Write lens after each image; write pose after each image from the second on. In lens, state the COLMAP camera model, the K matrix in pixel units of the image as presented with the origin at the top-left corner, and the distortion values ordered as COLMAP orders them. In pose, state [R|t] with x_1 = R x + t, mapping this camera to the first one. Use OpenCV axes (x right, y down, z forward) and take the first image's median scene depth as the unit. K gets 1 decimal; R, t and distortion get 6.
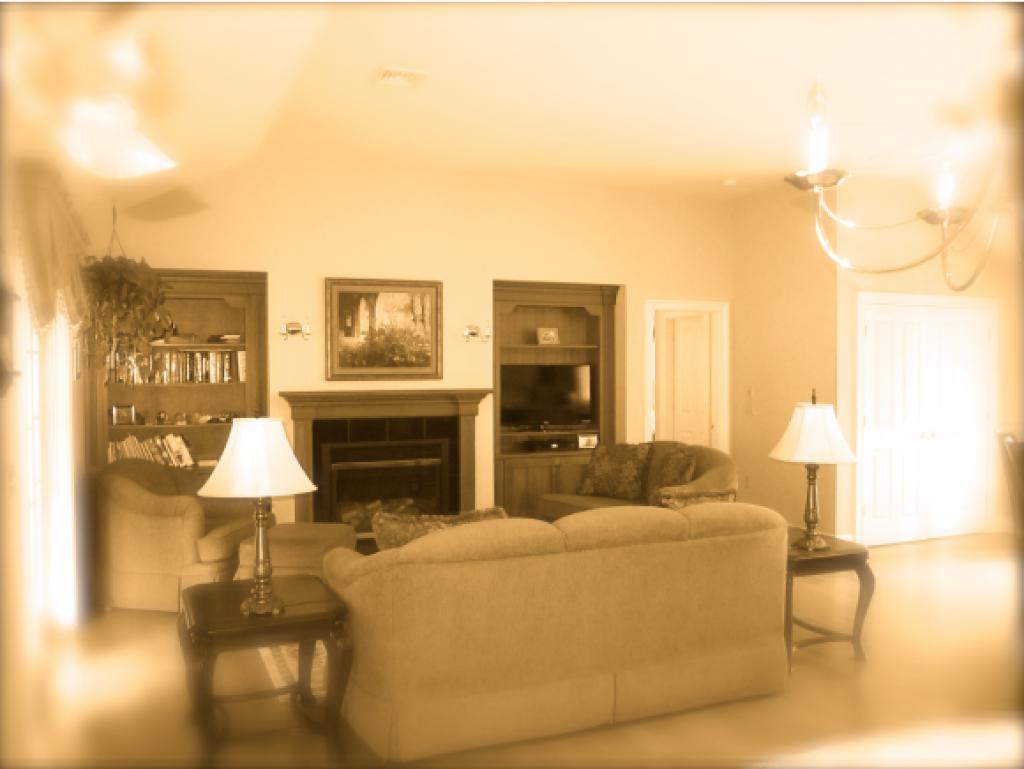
lens RADIAL K [[852.4, 0, 512.0], [0, 852.4, 384.5], [0, 0, 1]] dist [-0.058802, 0.008833]
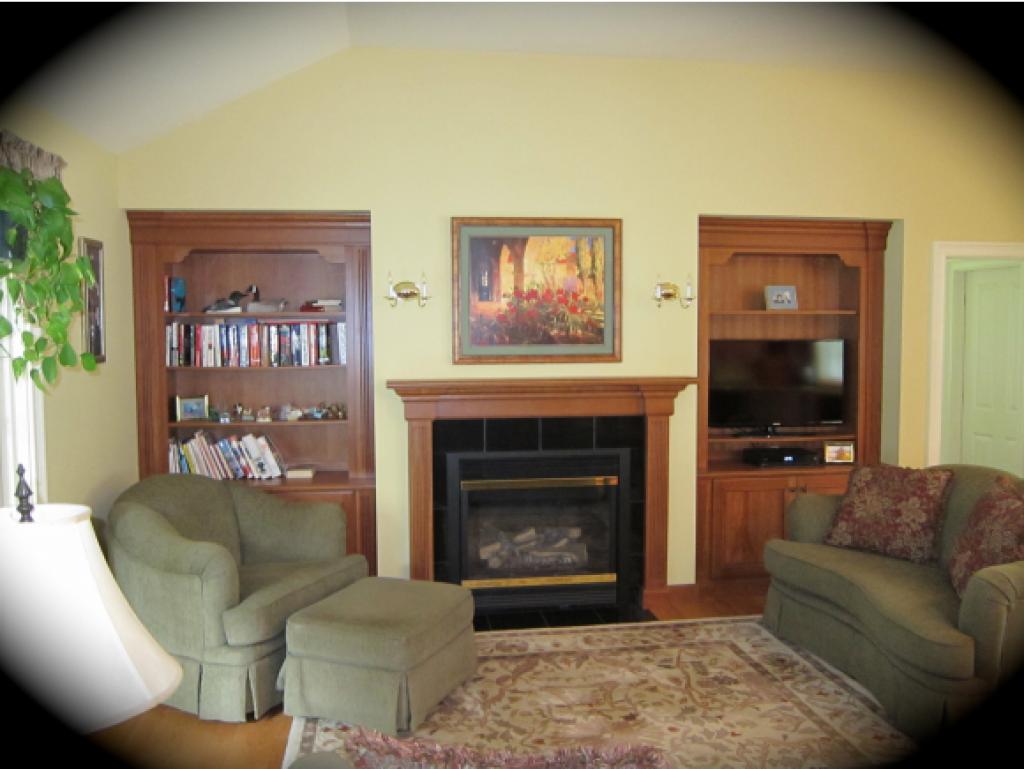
lens RADIAL K [[852.4, 0, 512.0], [0, 852.4, 384.5], [0, 0, 1]] dist [-0.058802, 0.008833]
pose [[0.966347, 0.016133, -0.256737, 0.010064], [-0.004836, 0.998994, 0.044575, -0.018852], [0.257198, -0.041833, 0.965453, 0.323187]]
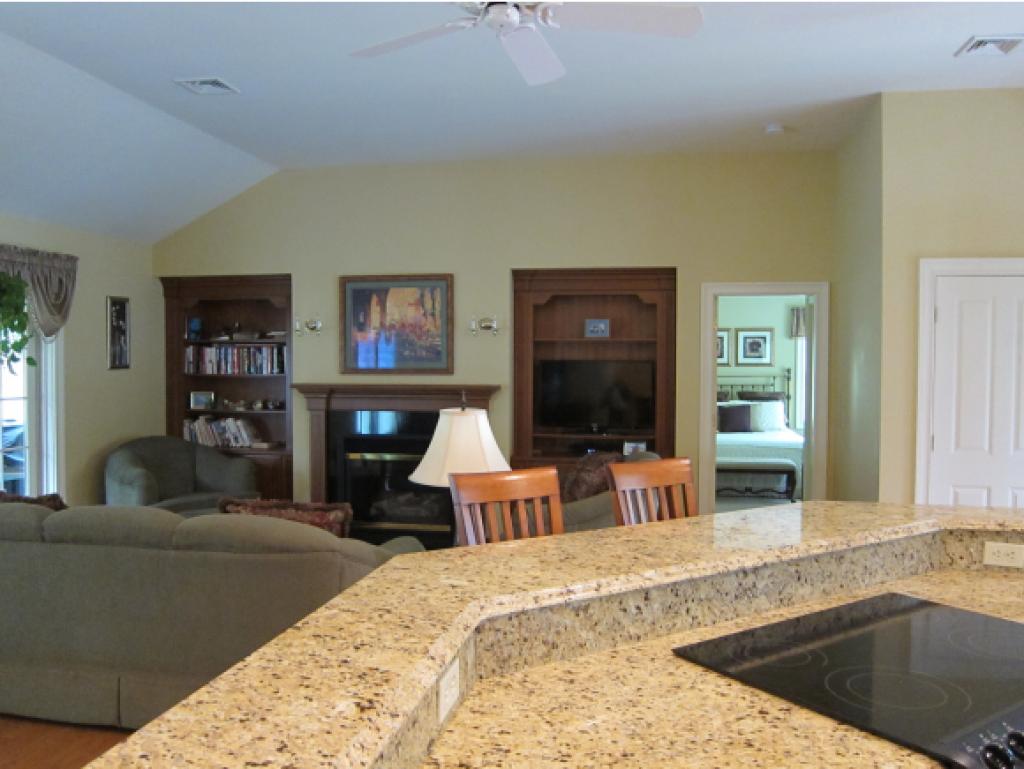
lens RADIAL K [[852.4, 0, 512.0], [0, 852.4, 384.5], [0, 0, 1]] dist [-0.058802, 0.008833]
pose [[0.836460, 0.021721, -0.547598, 0.525040], [-0.019292, 0.999762, 0.010187, -0.006080], [0.547689, 0.002043, 0.836680, 0.228872]]
